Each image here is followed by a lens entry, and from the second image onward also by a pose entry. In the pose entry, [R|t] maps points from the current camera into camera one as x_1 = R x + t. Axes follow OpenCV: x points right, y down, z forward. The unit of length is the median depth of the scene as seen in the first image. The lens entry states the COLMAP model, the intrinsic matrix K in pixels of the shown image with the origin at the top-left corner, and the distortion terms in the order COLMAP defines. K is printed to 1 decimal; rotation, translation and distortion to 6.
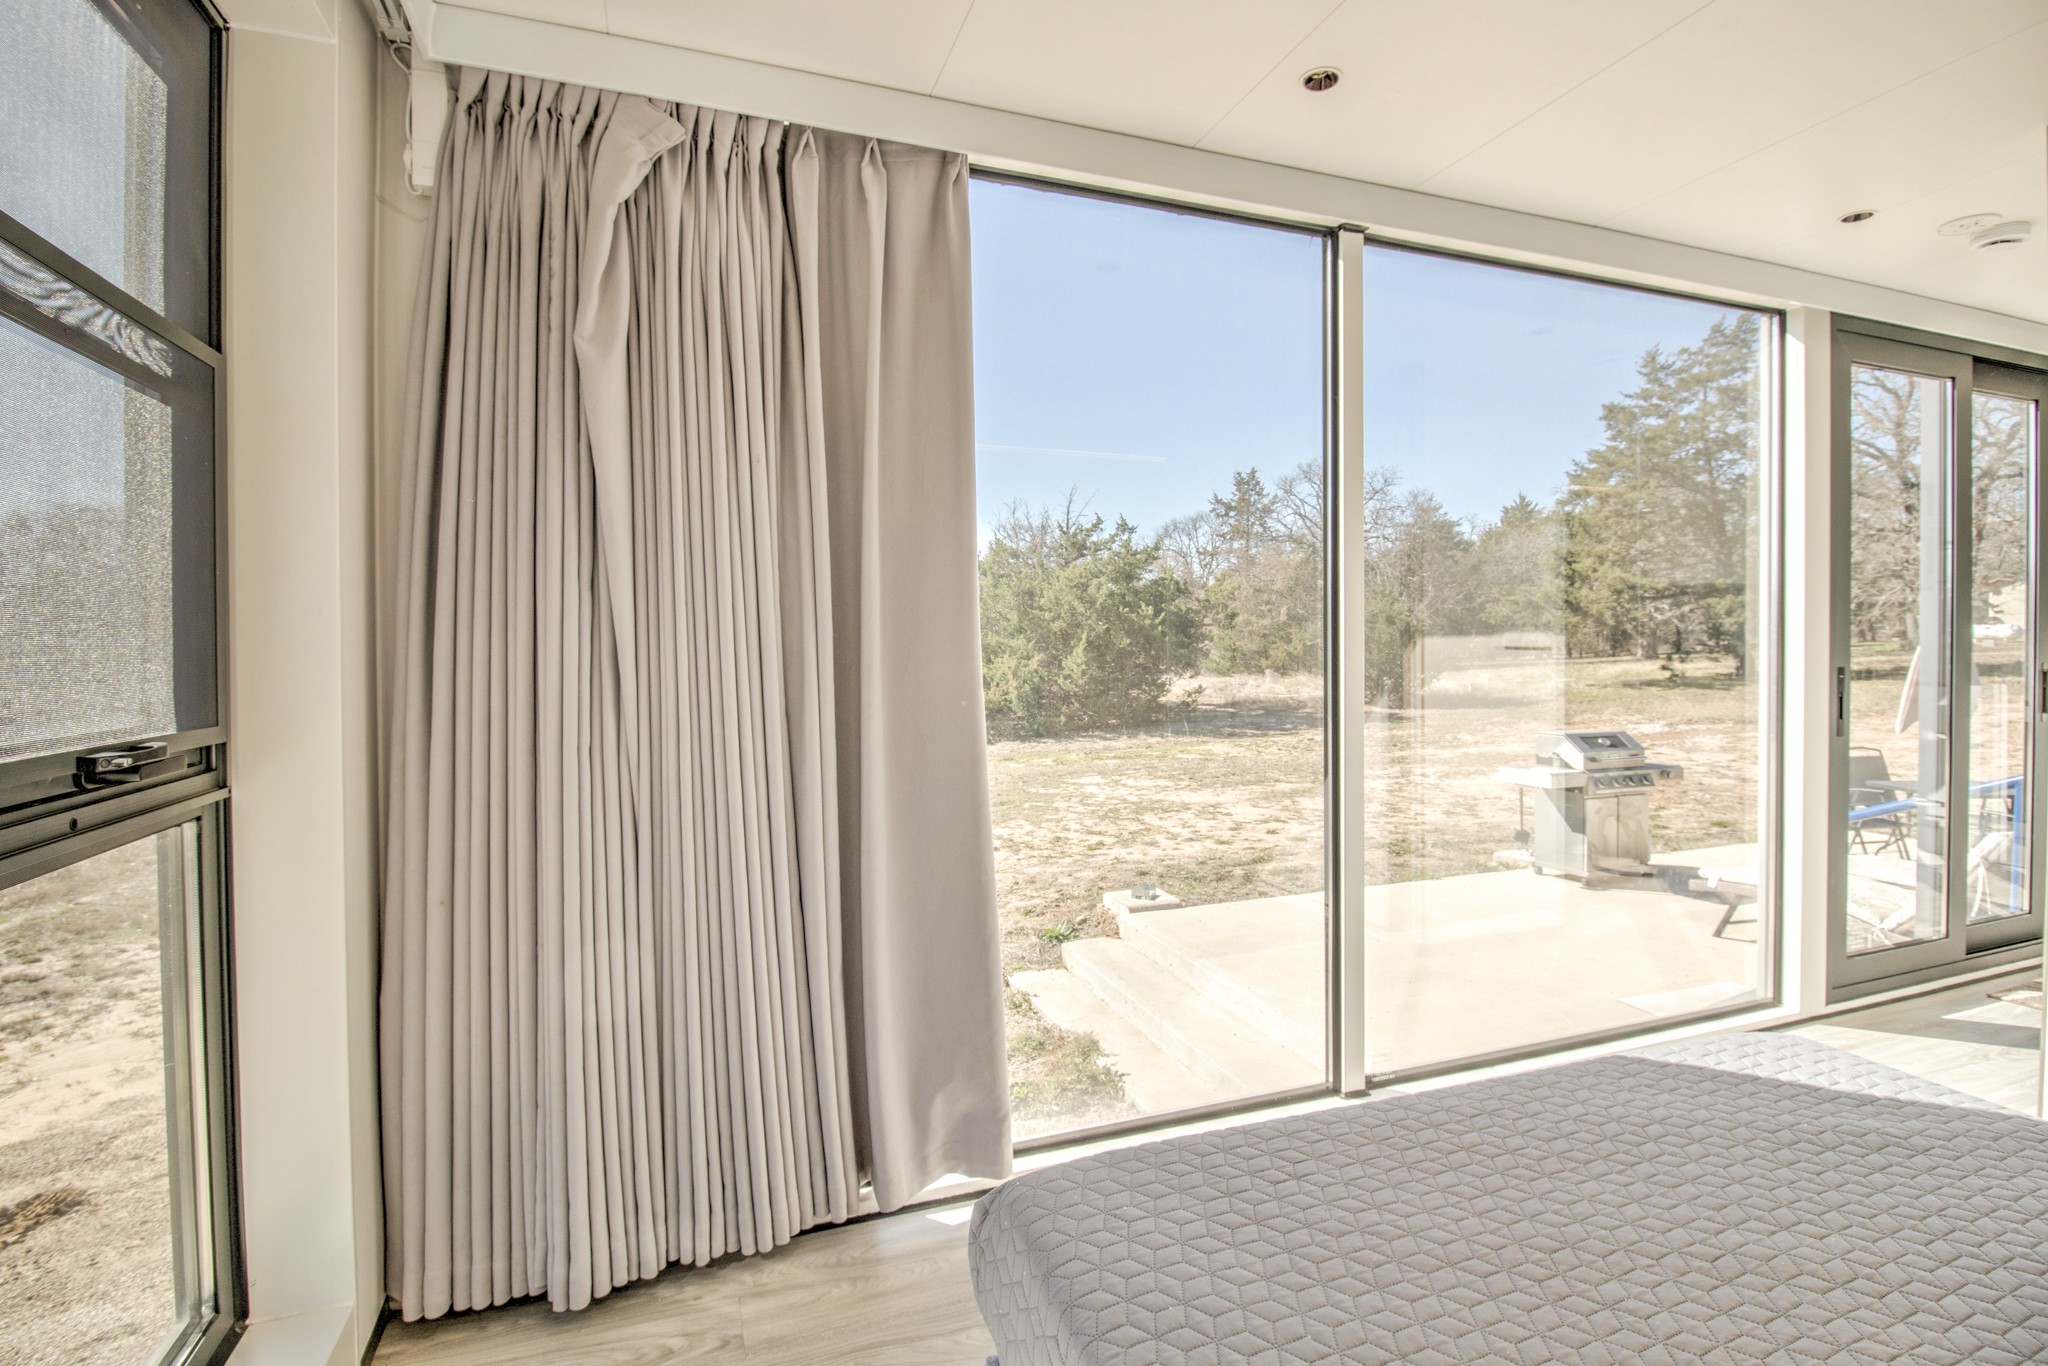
lens RADIAL K [[964.3, 0, 1031.0], [0, 964.3, 655.2], [0, 0, 1]] dist [-0.001231, -0.014962]
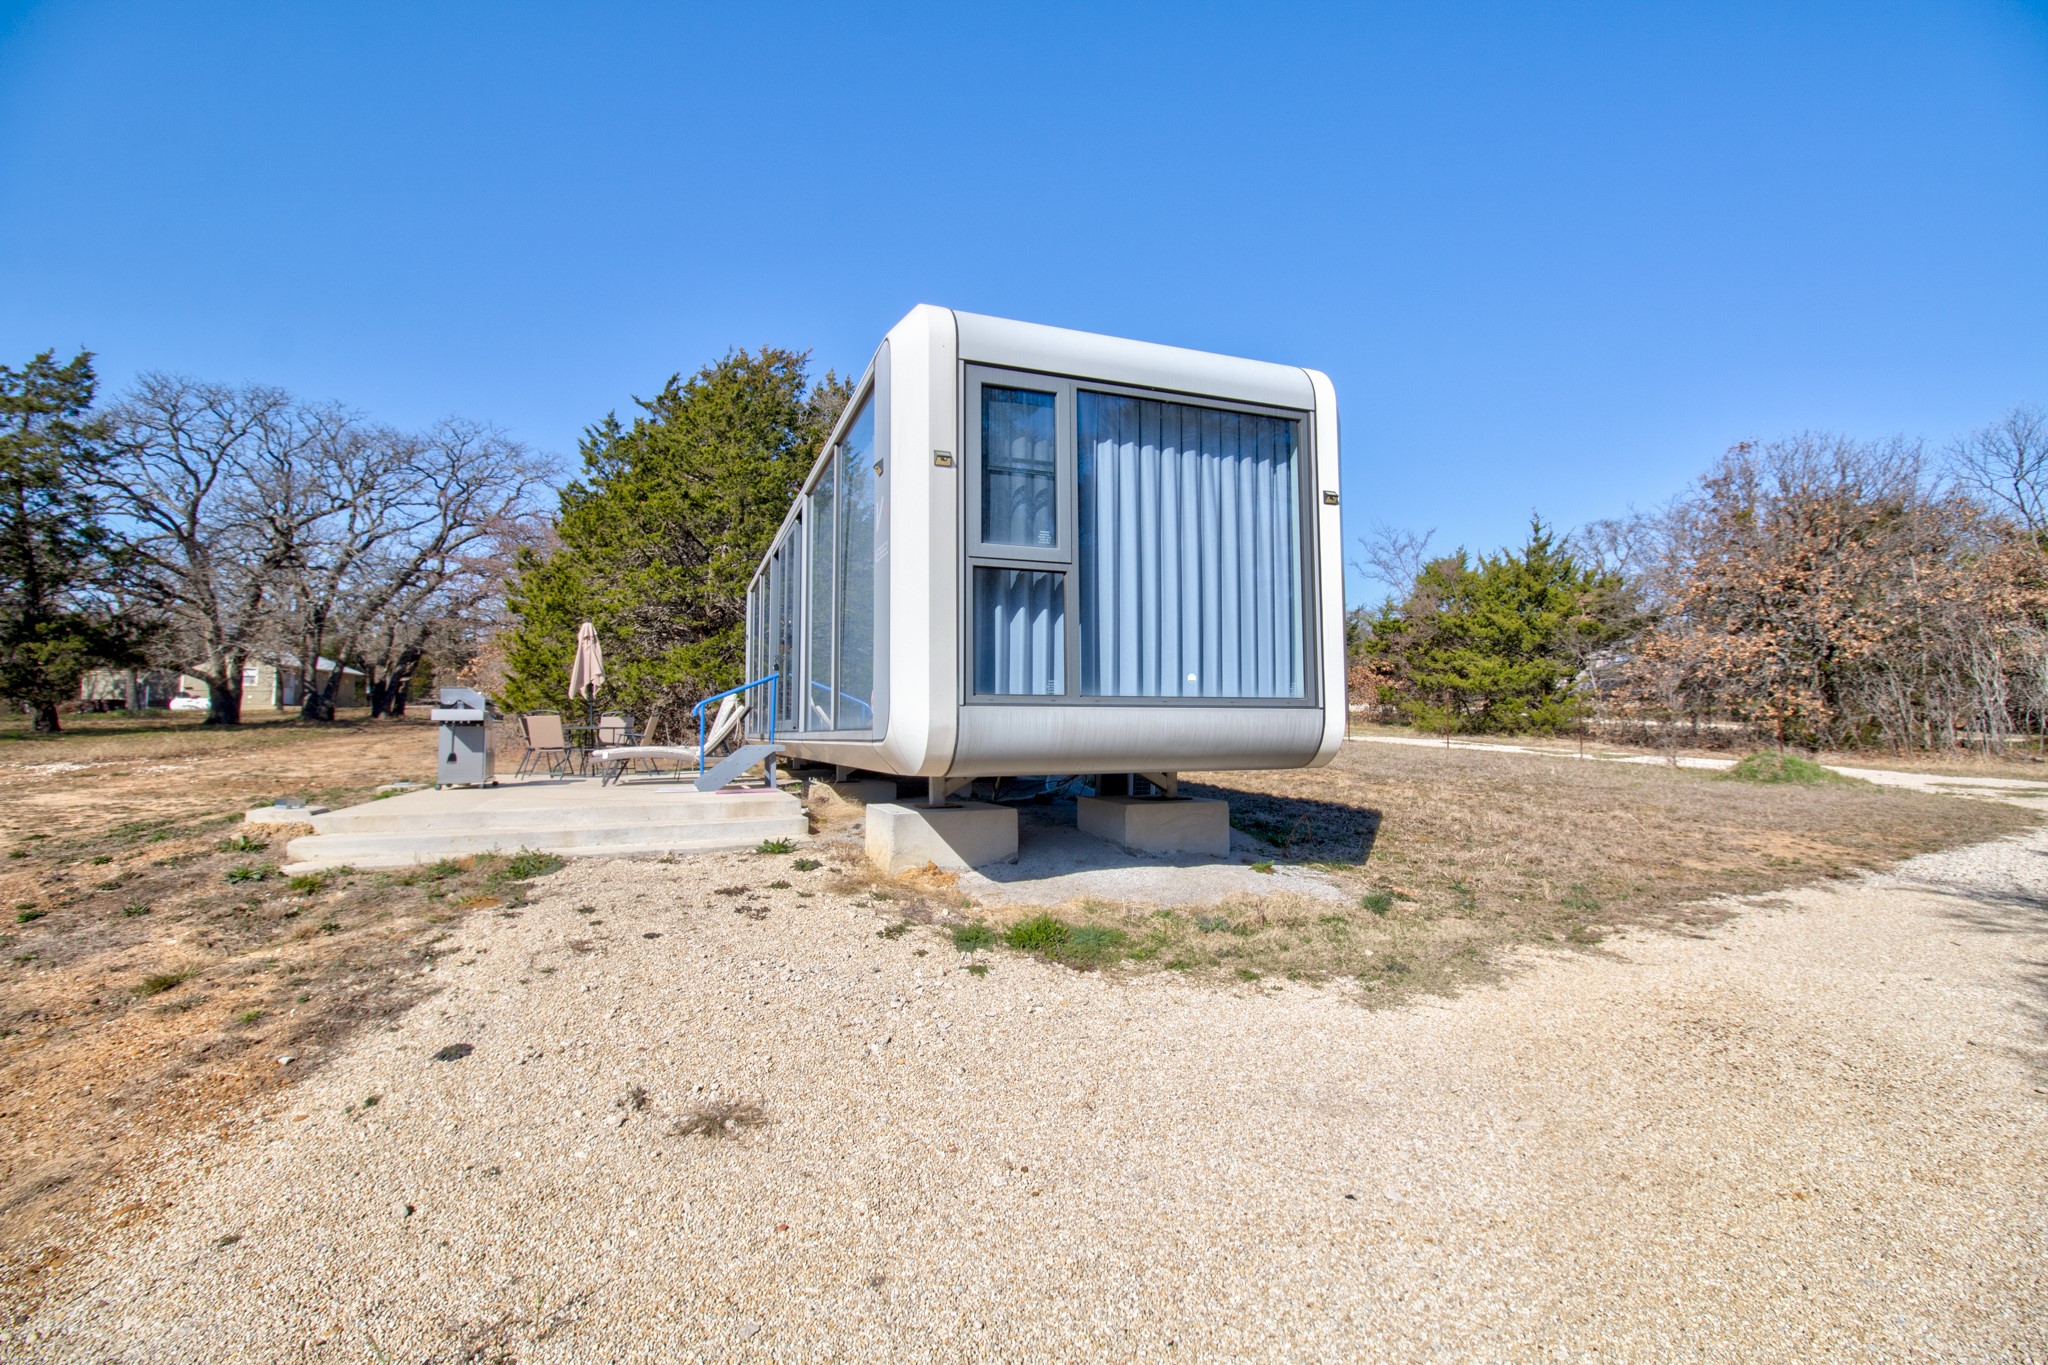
lens RADIAL K [[940.7, 0, 1048.8], [0, 940.7, 663.3], [0, 0, 1]] dist [0.000455, -0.012229]
pose [[-0.015410, 0.072067, 0.997281, -0.177309], [0.011482, 0.997346, -0.071894, 0.032633], [-0.999815, 0.010342, -0.016197, 0.031945]]
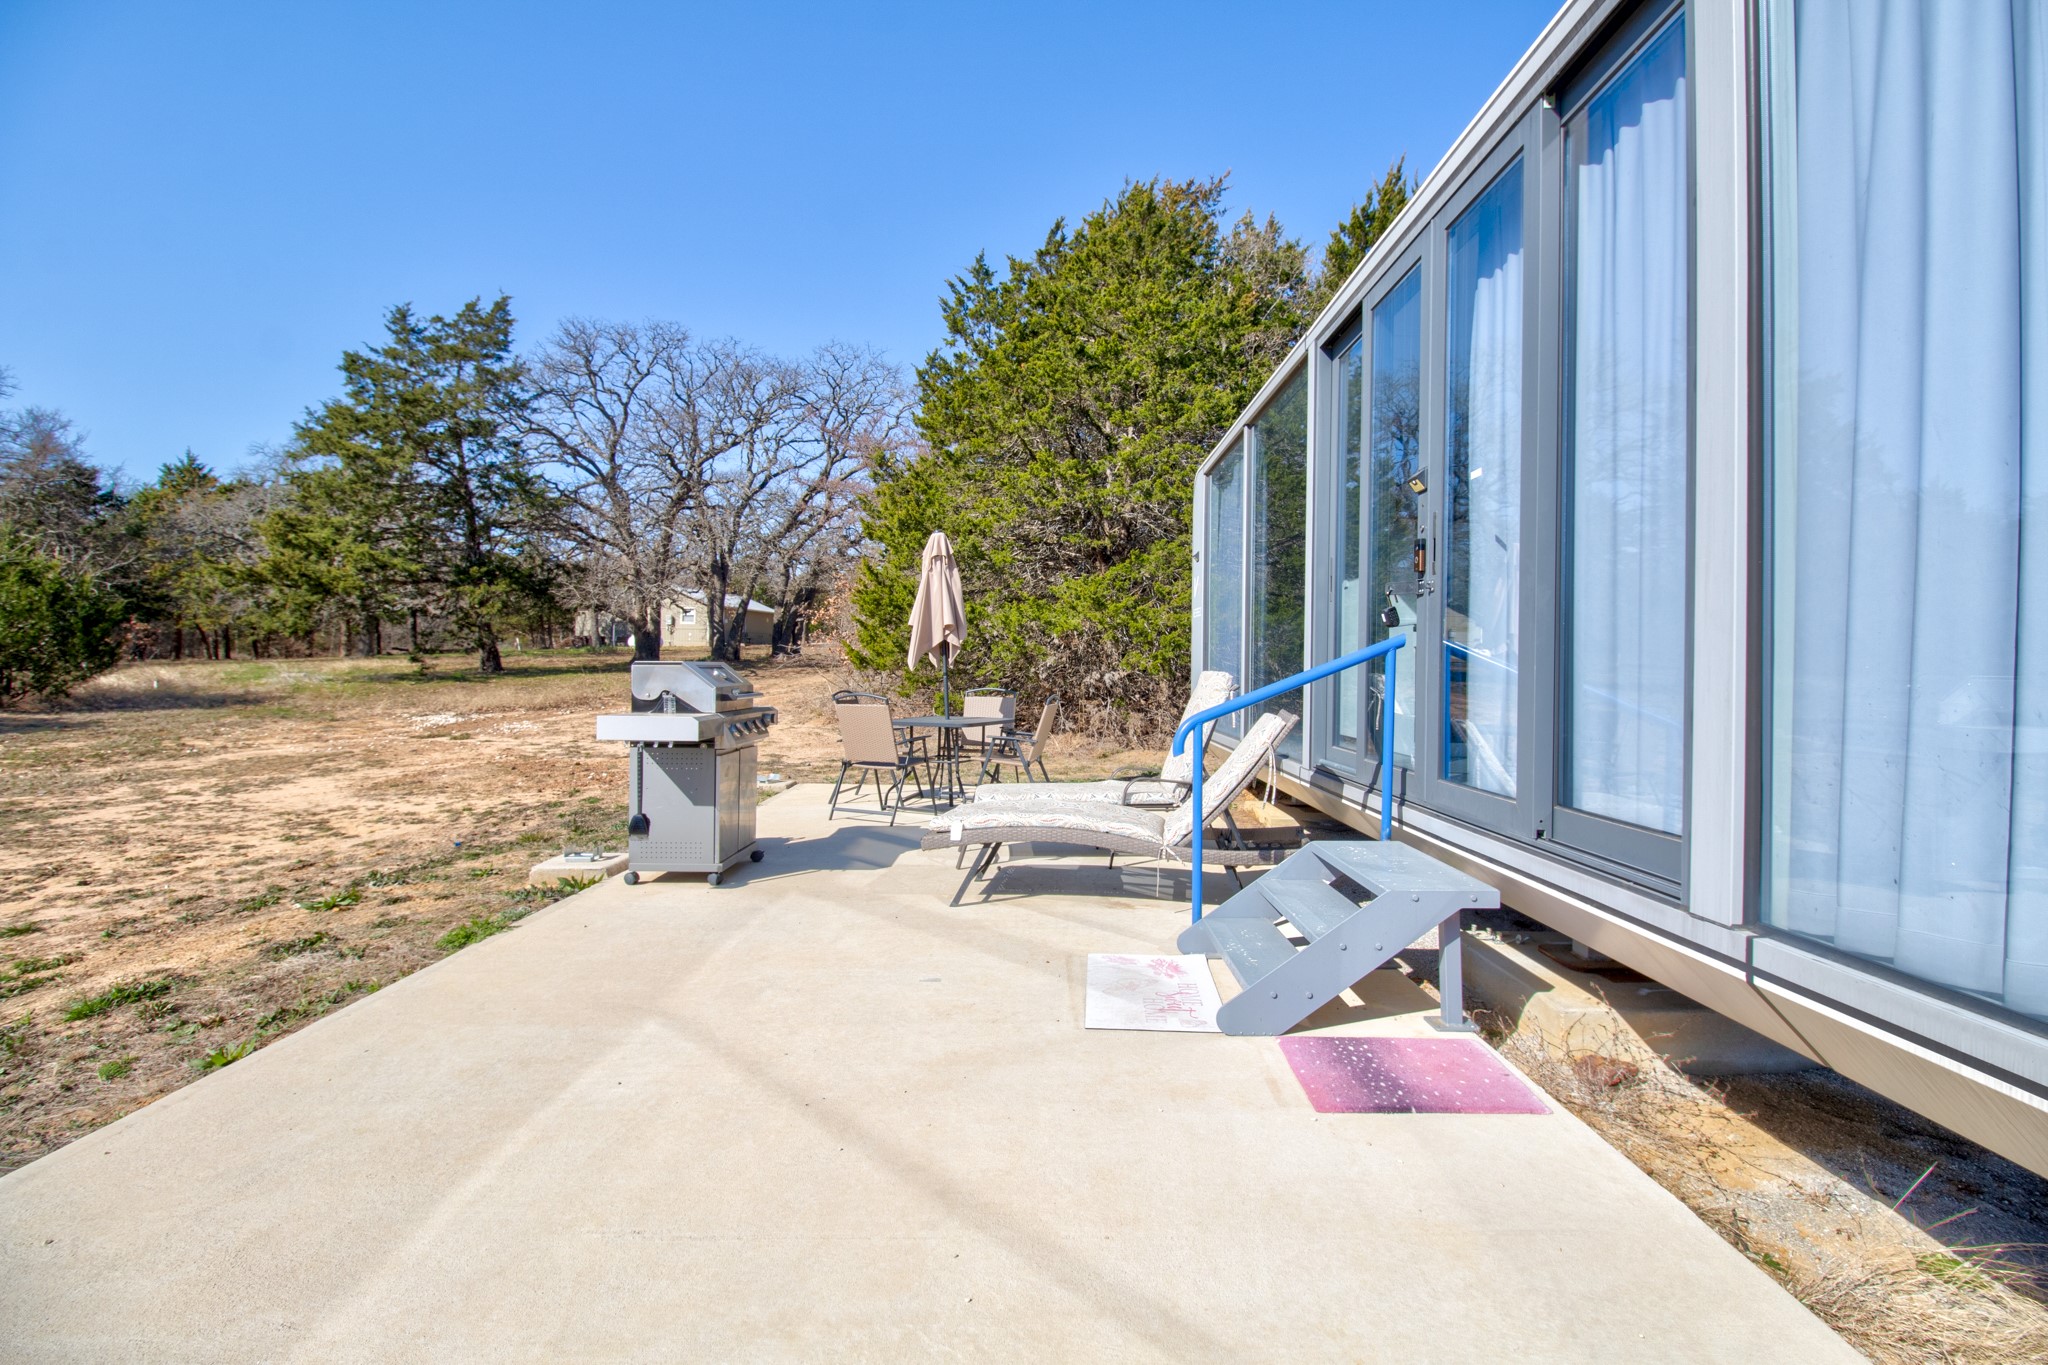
lens RADIAL K [[988.5, 0, 1056.4], [0, 988.5, 655.9], [0, 0, 1]] dist [0.000601, -0.014292]
pose [[0.347364, 0.016965, 0.937577, 0.002139], [-0.007427, 0.999855, -0.015340, 0.017935], [-0.937701, -0.001635, 0.347439, 0.108513]]
